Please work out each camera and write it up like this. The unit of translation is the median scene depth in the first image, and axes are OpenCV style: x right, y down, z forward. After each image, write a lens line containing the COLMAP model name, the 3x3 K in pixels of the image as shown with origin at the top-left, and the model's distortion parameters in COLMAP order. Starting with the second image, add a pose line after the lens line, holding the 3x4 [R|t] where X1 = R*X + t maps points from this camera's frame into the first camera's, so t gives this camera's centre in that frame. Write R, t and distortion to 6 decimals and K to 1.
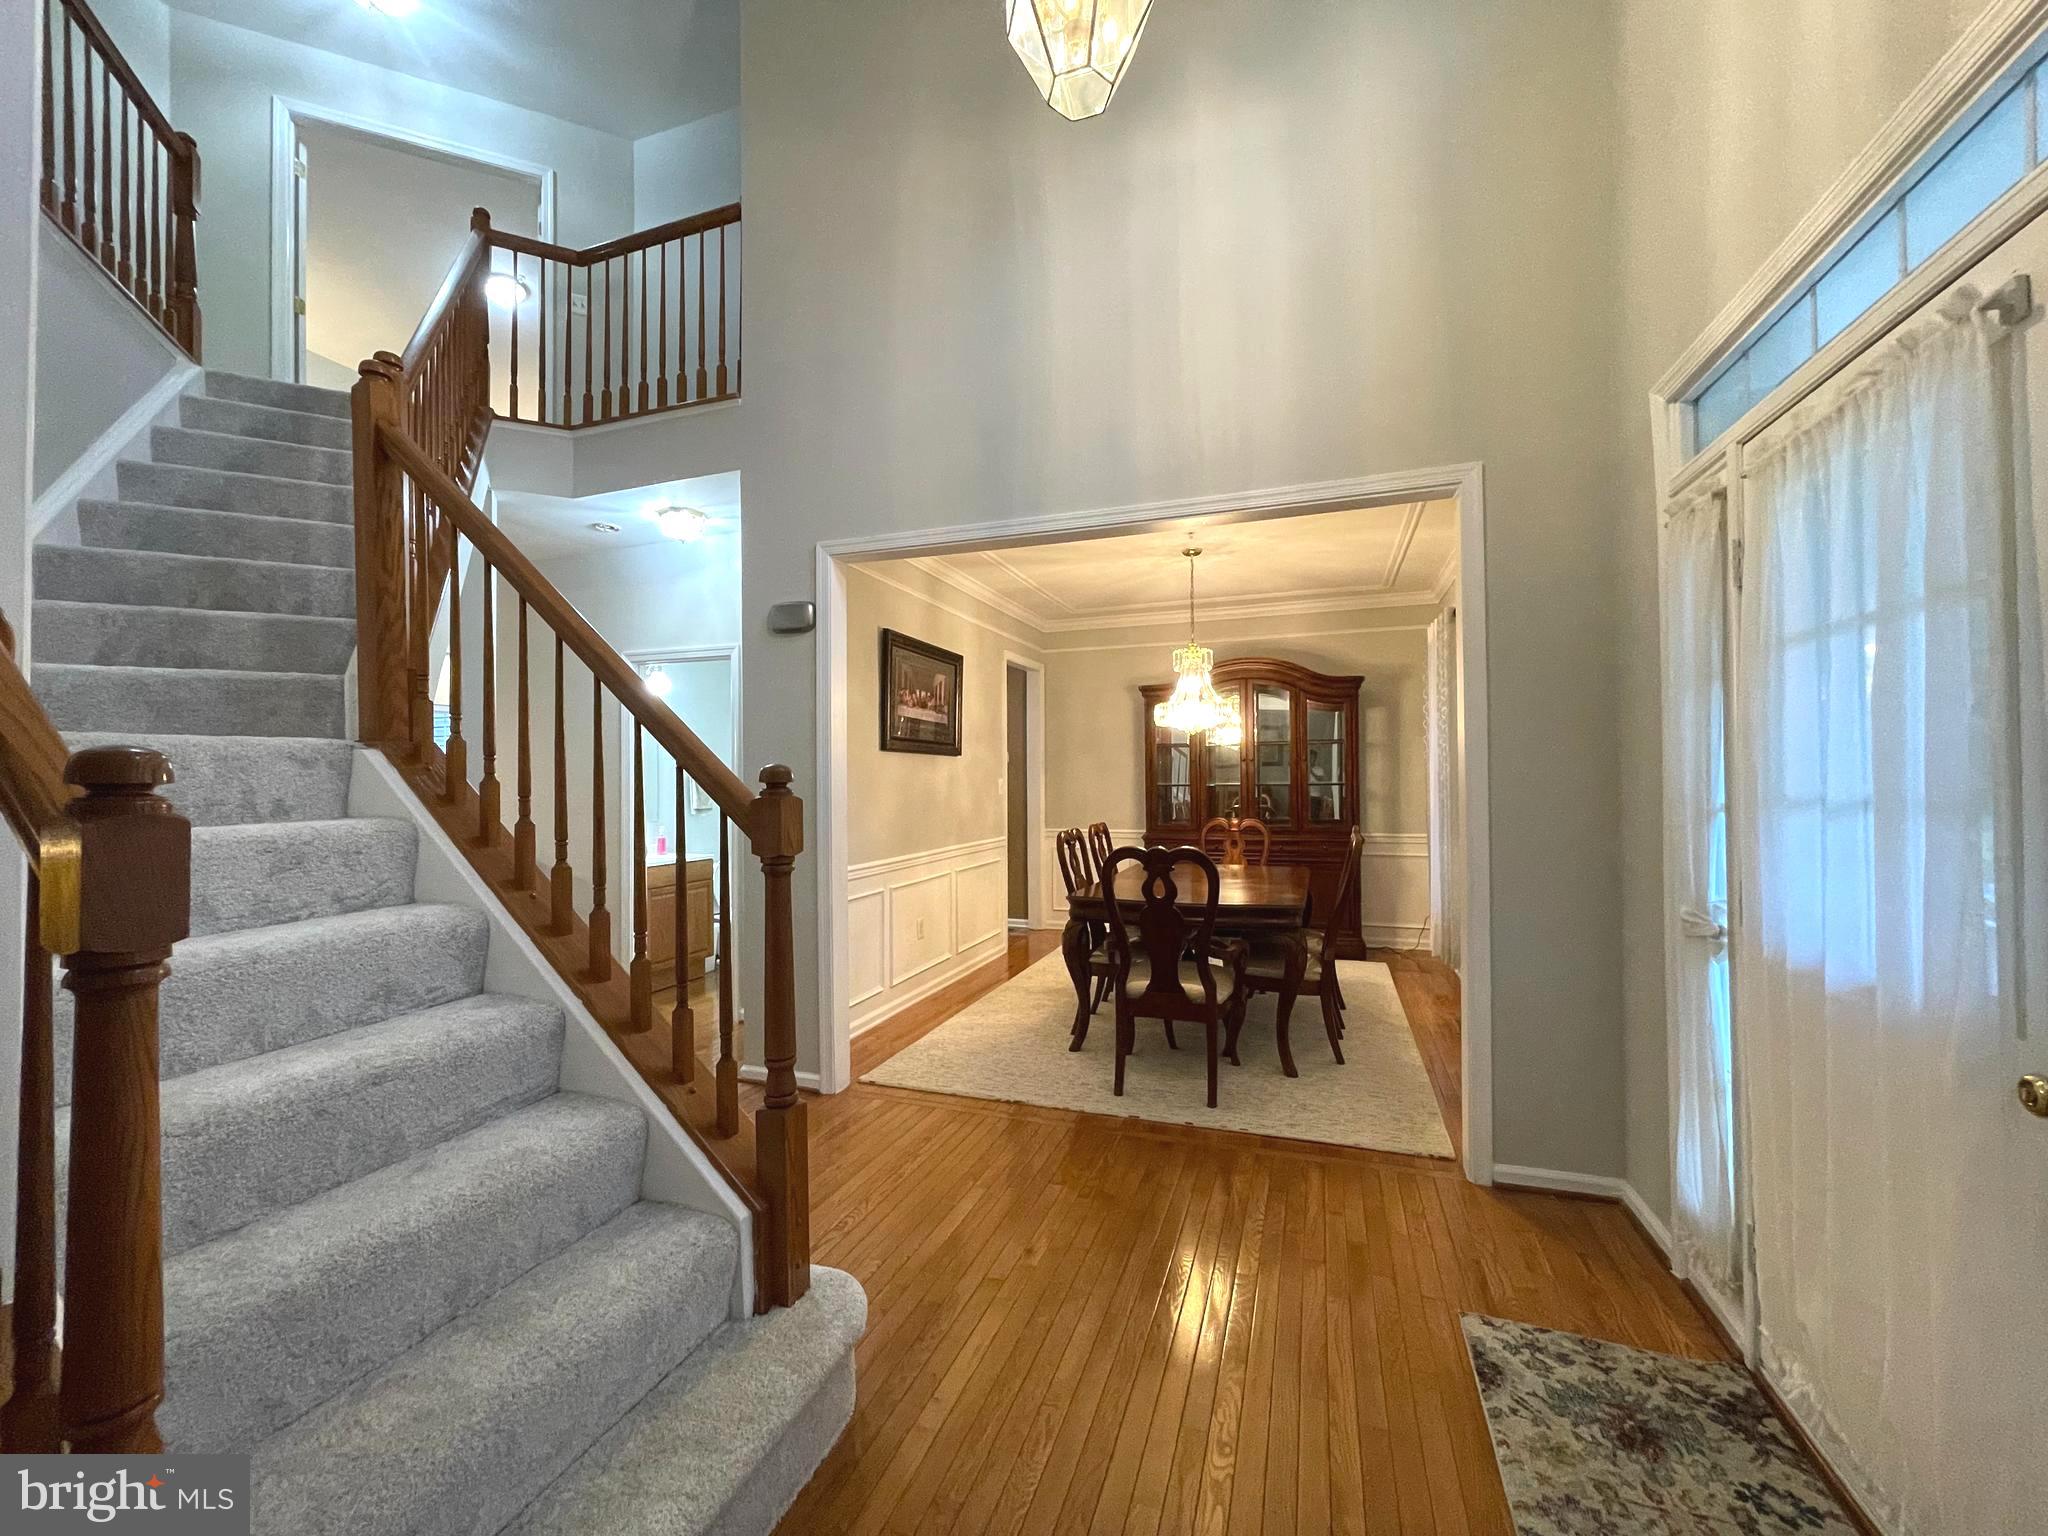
lens RADIAL K [[833.5, 0, 1020.4], [0, 833.5, 774.5], [0, 0, 1]] dist [-0.001355, 0.000289]
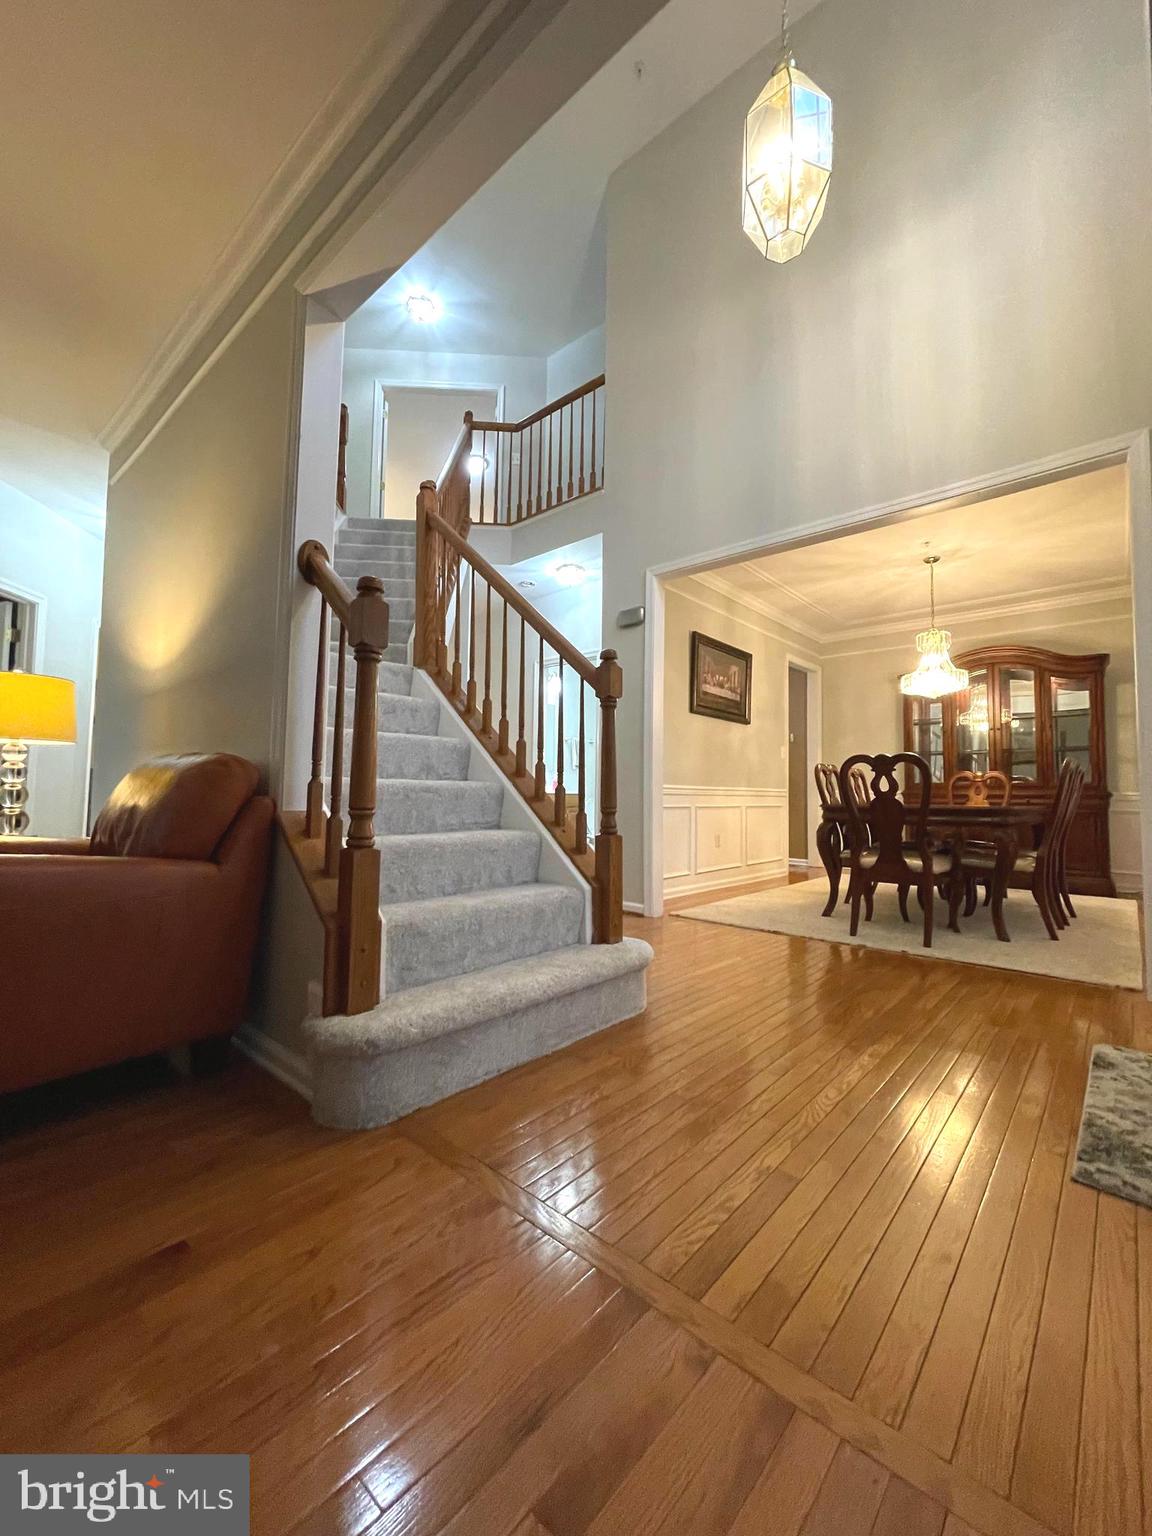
lens RADIAL K [[626.2, 0, 570.0], [0, 626.2, 762.6], [0, 0, 1]] dist [-0.004453, -0.000096]
pose [[0.926126, 0.000621, -0.377213, 0.065000], [-0.018289, 0.998896, -0.043258, 0.131737], [0.376770, 0.046962, 0.925116, -0.131132]]
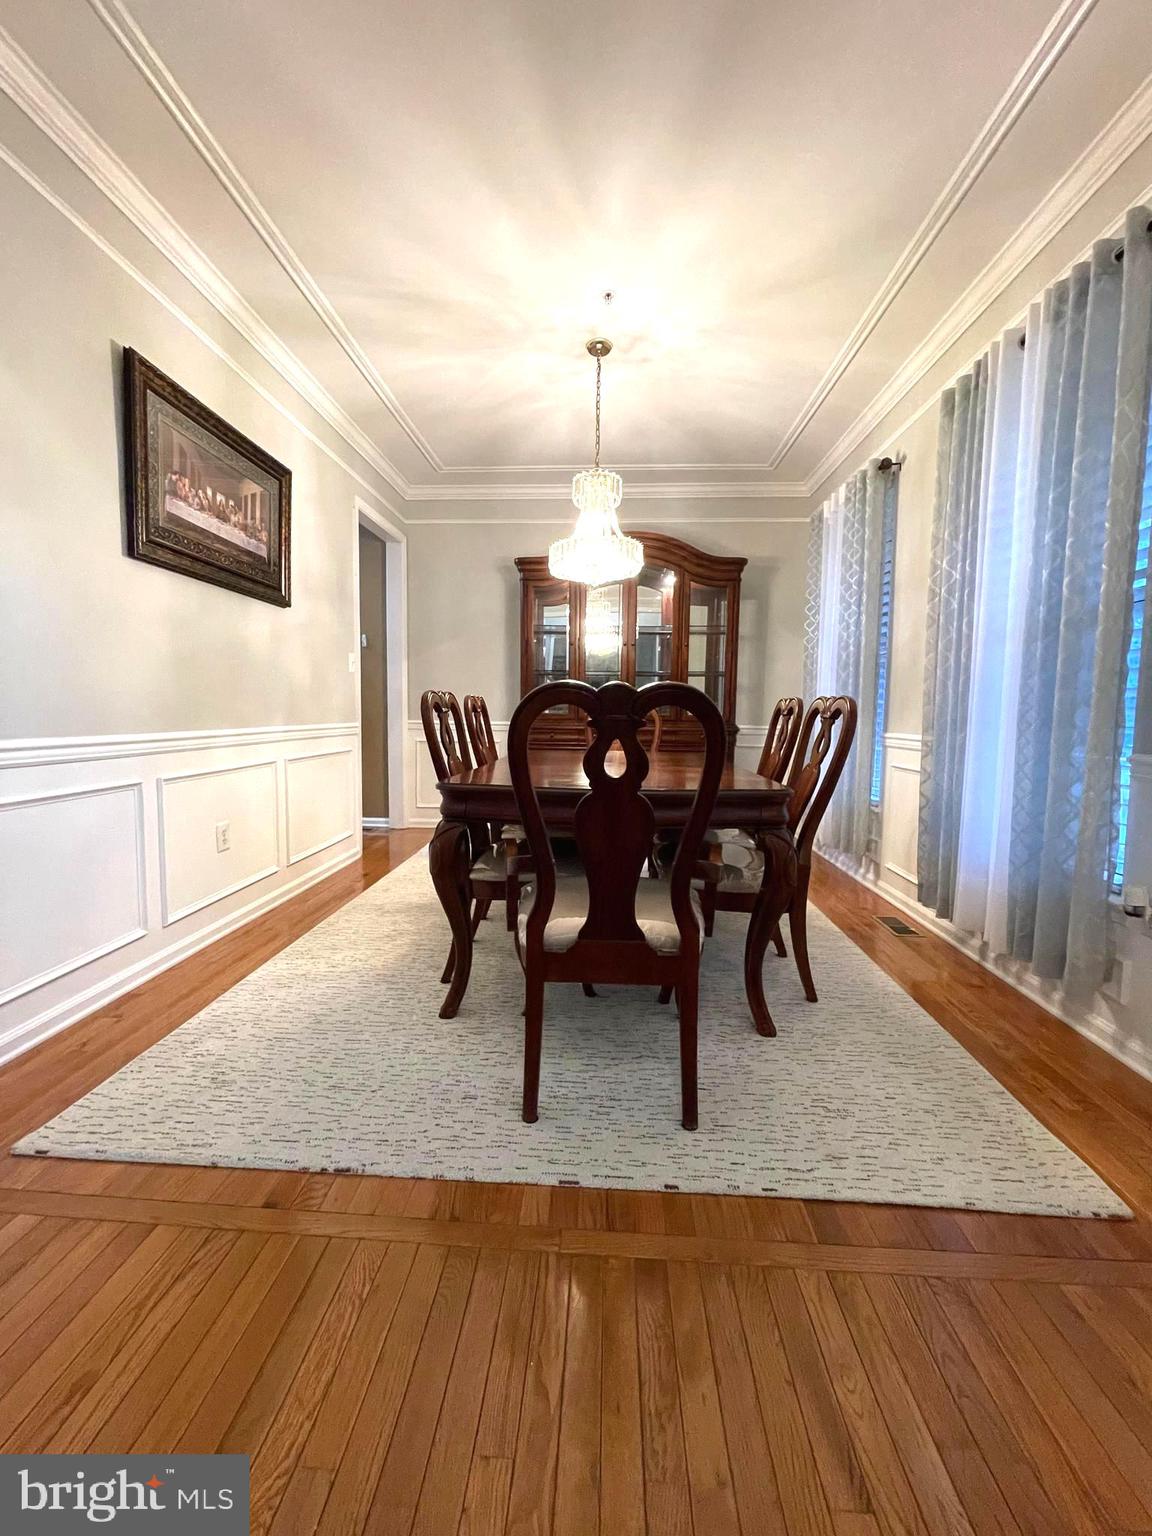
lens RADIAL K [[625.1, 0, 572.0], [0, 625.1, 763.6], [0, 0, 1]] dist [-0.001355, 0.000289]
pose [[0.960643, -0.003388, 0.277766, 0.022710], [-0.022186, 0.995795, 0.088878, 0.087838], [-0.276899, -0.091543, 0.956528, 0.526419]]
